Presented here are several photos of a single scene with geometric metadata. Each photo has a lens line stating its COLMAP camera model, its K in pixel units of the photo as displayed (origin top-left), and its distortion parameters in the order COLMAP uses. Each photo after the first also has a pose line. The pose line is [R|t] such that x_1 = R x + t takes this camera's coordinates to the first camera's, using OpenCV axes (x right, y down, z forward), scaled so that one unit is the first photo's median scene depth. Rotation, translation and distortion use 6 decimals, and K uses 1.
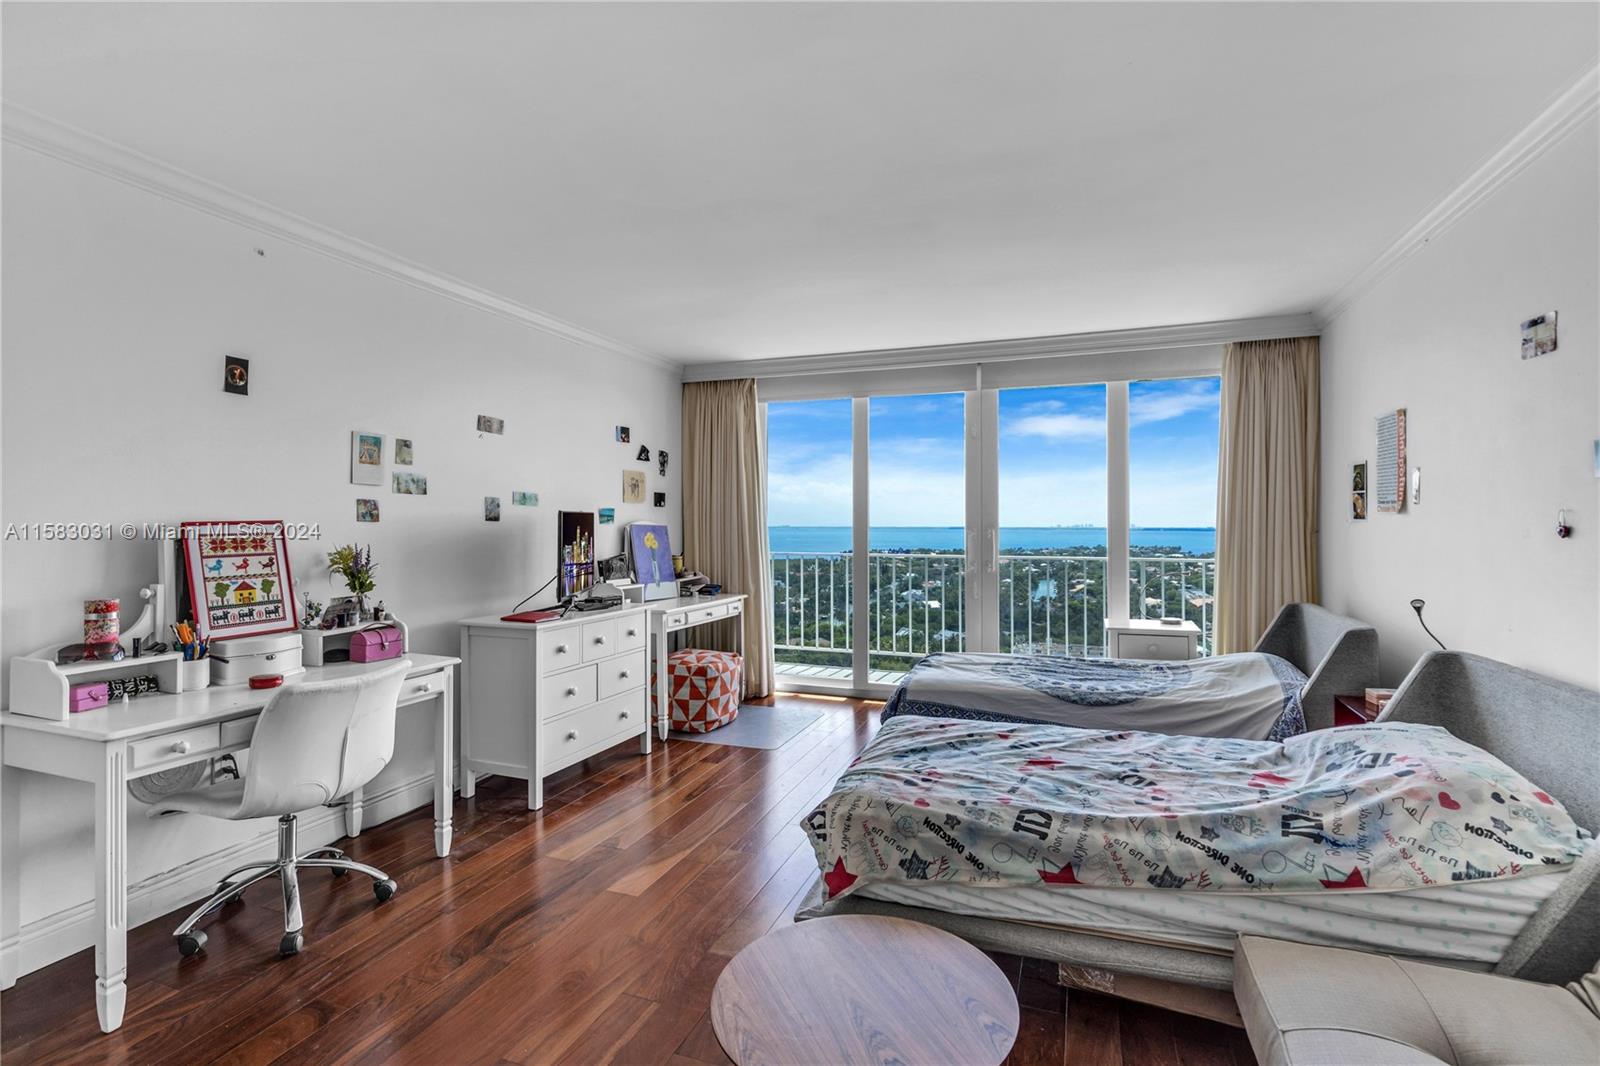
lens RADIAL K [[743.6, 0, 809.5], [0, 743.6, 516.1], [0, 0, 1]] dist [-0.003063, 0.000354]
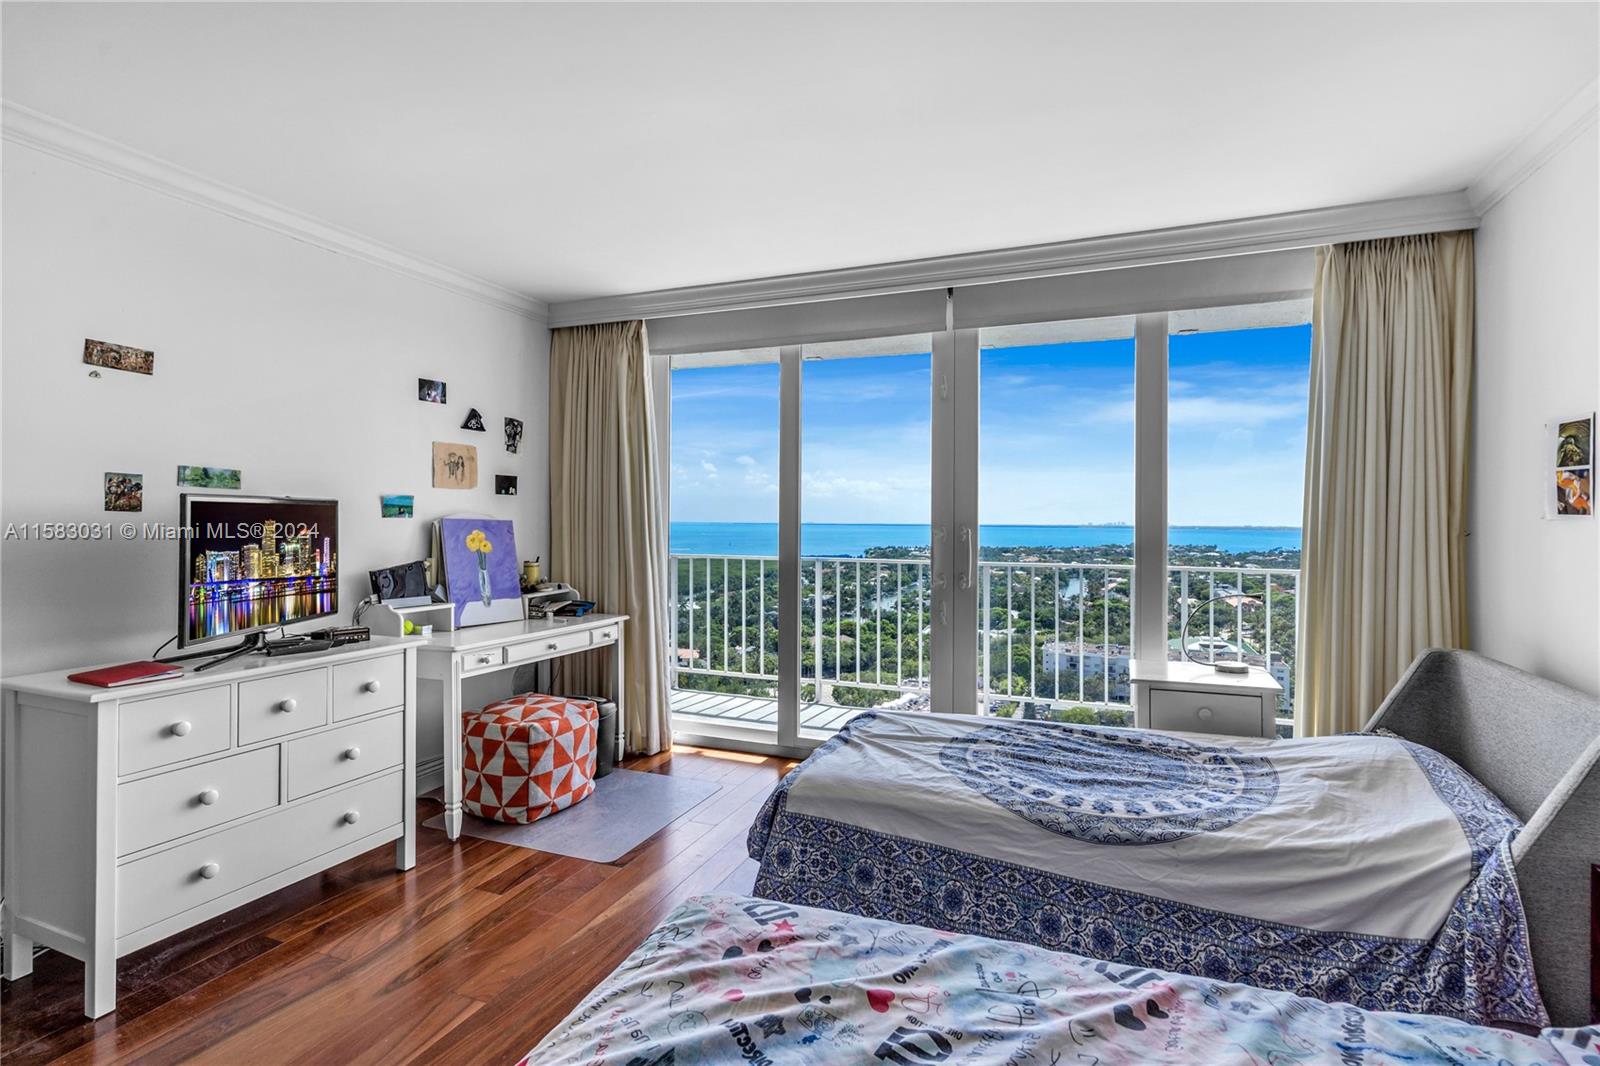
lens RADIAL K [[738.3, 0, 793.5], [0, 738.3, 520.6], [0, 0, 1]] dist [-0.001110, 0.000128]
pose [[0.998323, 0.004542, -0.057710, 0.156266], [-0.003954, 0.999939, 0.010305, 0.005403], [0.057754, -0.010059, 0.998280, 0.375255]]
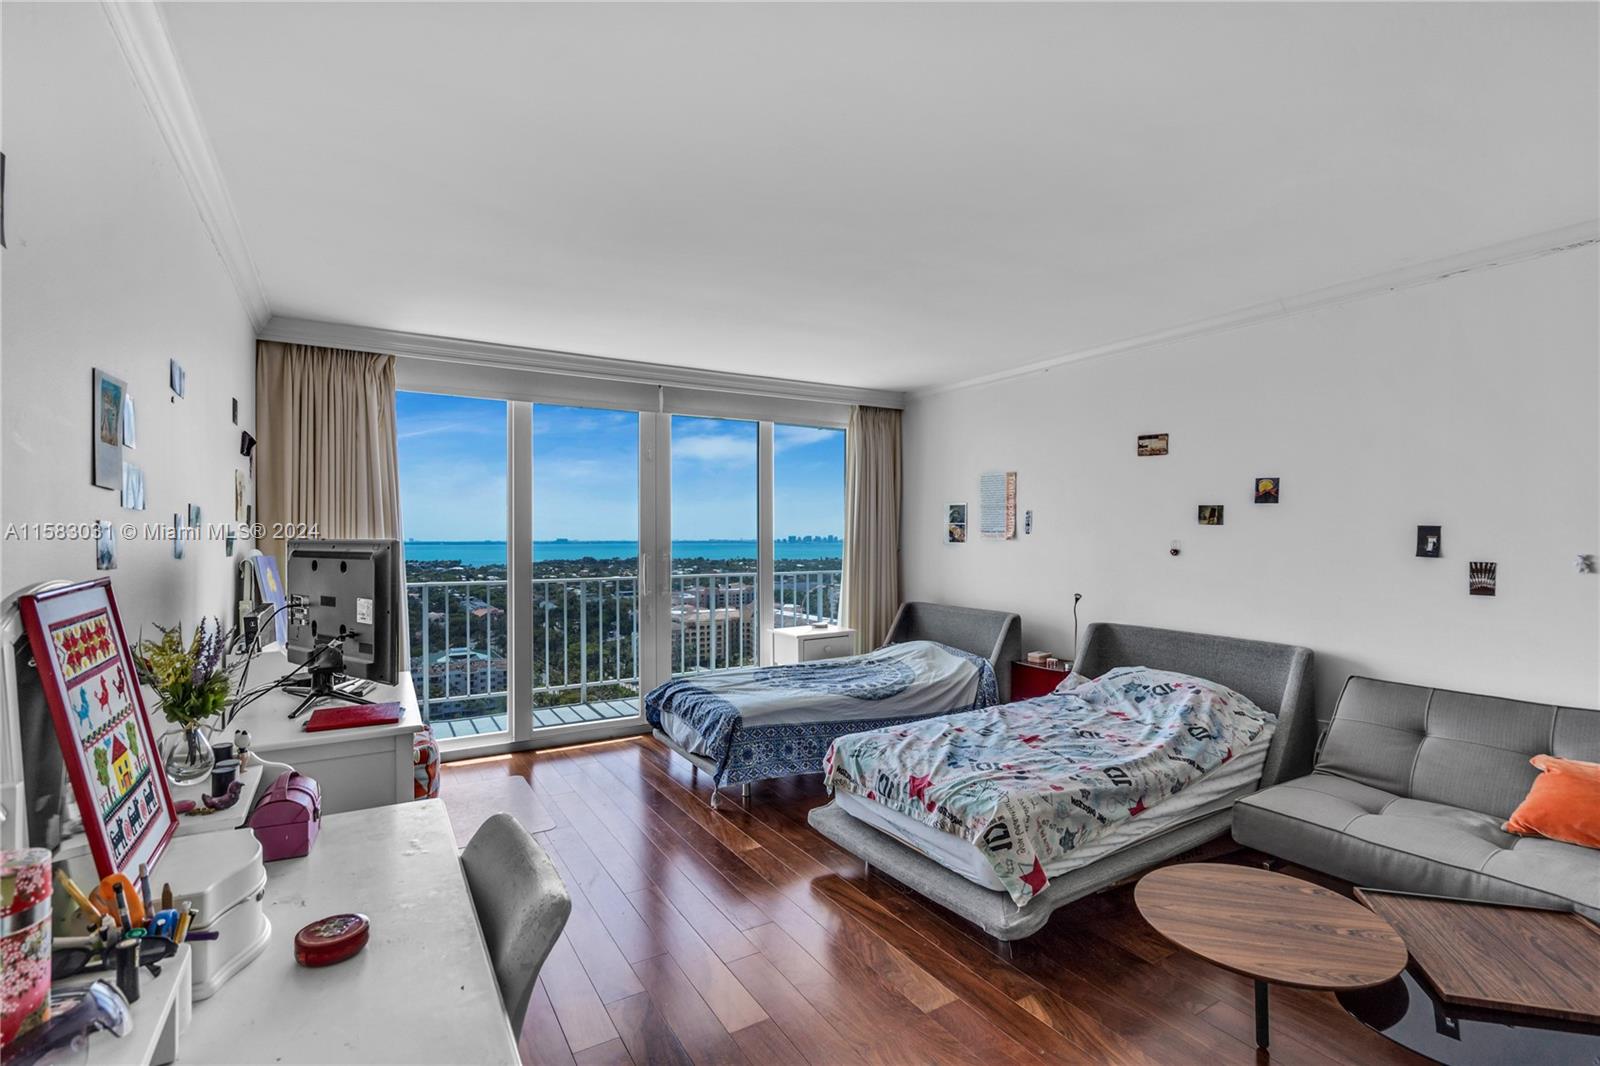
lens RADIAL K [[735.6, 0, 804.4], [0, 735.6, 526.3], [0, 0, 1]] dist [-0.042128, 0.000054]
pose [[0.641296, 0.011907, 0.767201, -0.525002], [-0.006869, 0.999929, -0.009777, -0.009384], [-0.767263, 0.001000, 0.641332, 0.294360]]
